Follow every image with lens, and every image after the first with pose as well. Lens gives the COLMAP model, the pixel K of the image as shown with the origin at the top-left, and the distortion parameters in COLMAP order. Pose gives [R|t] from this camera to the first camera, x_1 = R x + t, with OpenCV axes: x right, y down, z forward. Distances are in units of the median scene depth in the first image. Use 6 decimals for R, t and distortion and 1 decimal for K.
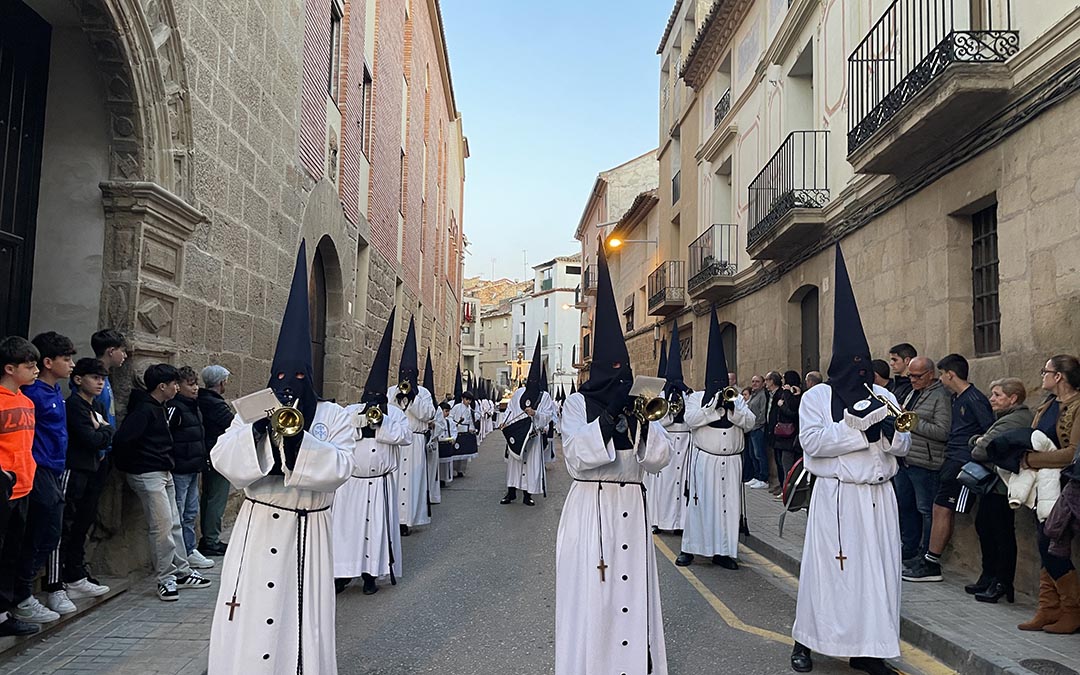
lens RADIAL K [[813.3, 0, 528.6], [0, 813.3, 331.6], [0, 0, 1]] dist [0.075452, -0.096267]
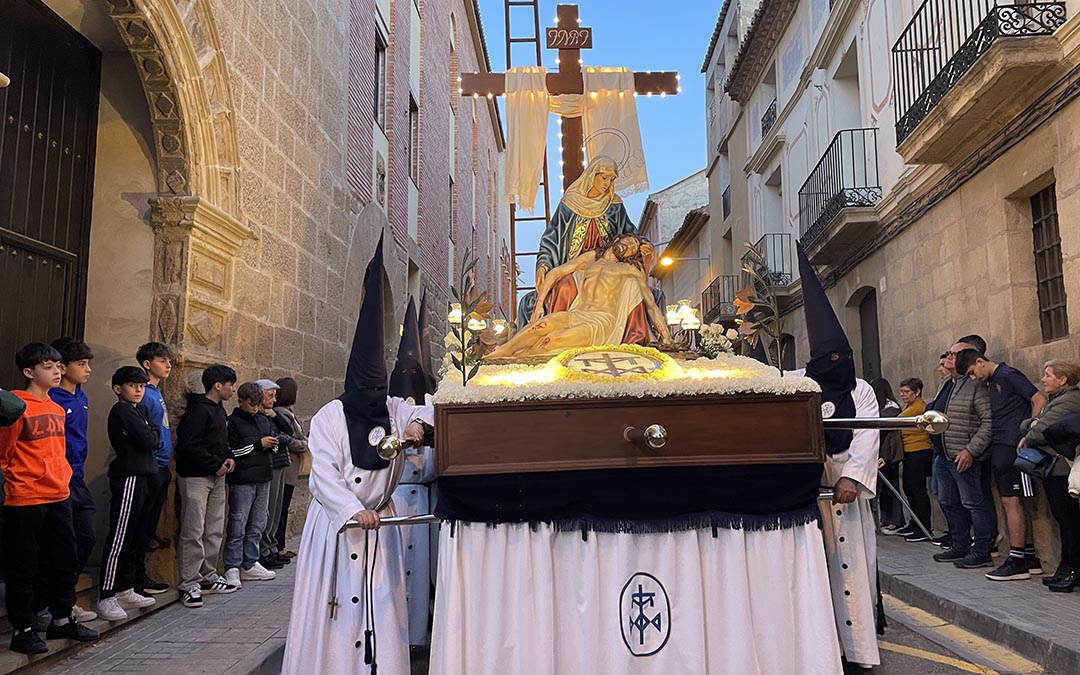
lens RADIAL K [[813.3, 0, 539.3], [0, 813.3, 328.3], [0, 0, 1]] dist [0.075452, -0.096267]
pose [[0.997638, -0.037183, -0.057758, 0.013426], [0.034488, 0.998301, -0.046971, 0.033181], [0.059406, 0.044868, 0.997225, 0.009577]]
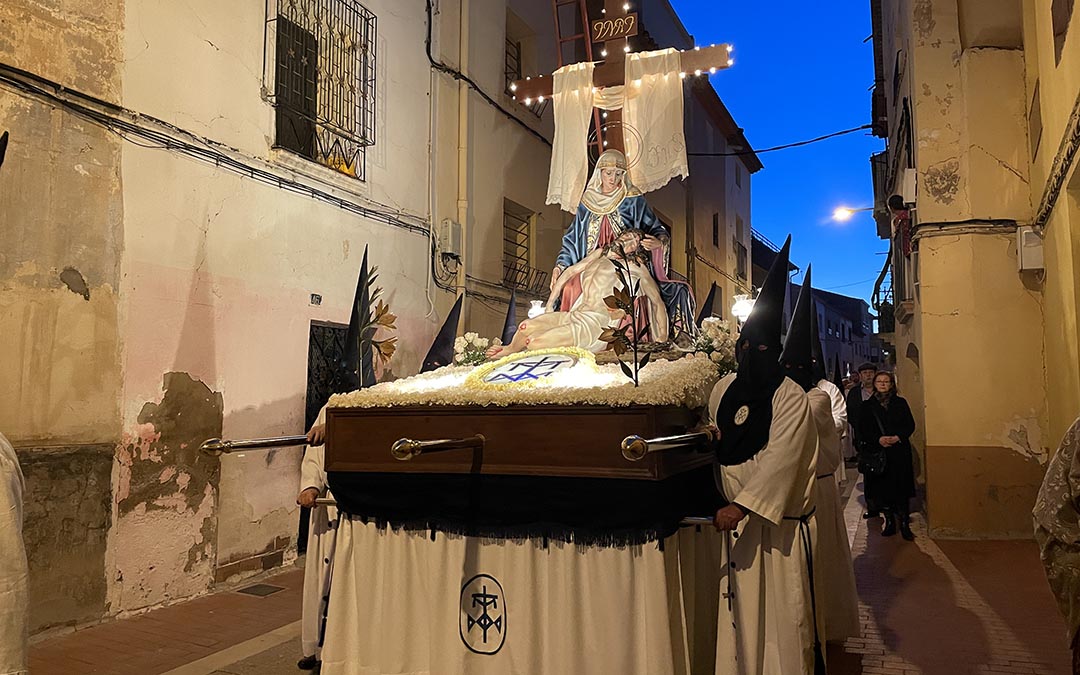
lens RADIAL K [[813.3, 0, 542.0], [0, 813.3, 330.1], [0, 0, 1]] dist [0.075452, -0.096267]
pose [[0.864758, -0.047402, -0.499946, 0.759896], [0.038759, 0.998866, -0.027666, 0.006367], [0.500690, 0.004547, 0.865615, 0.184863]]
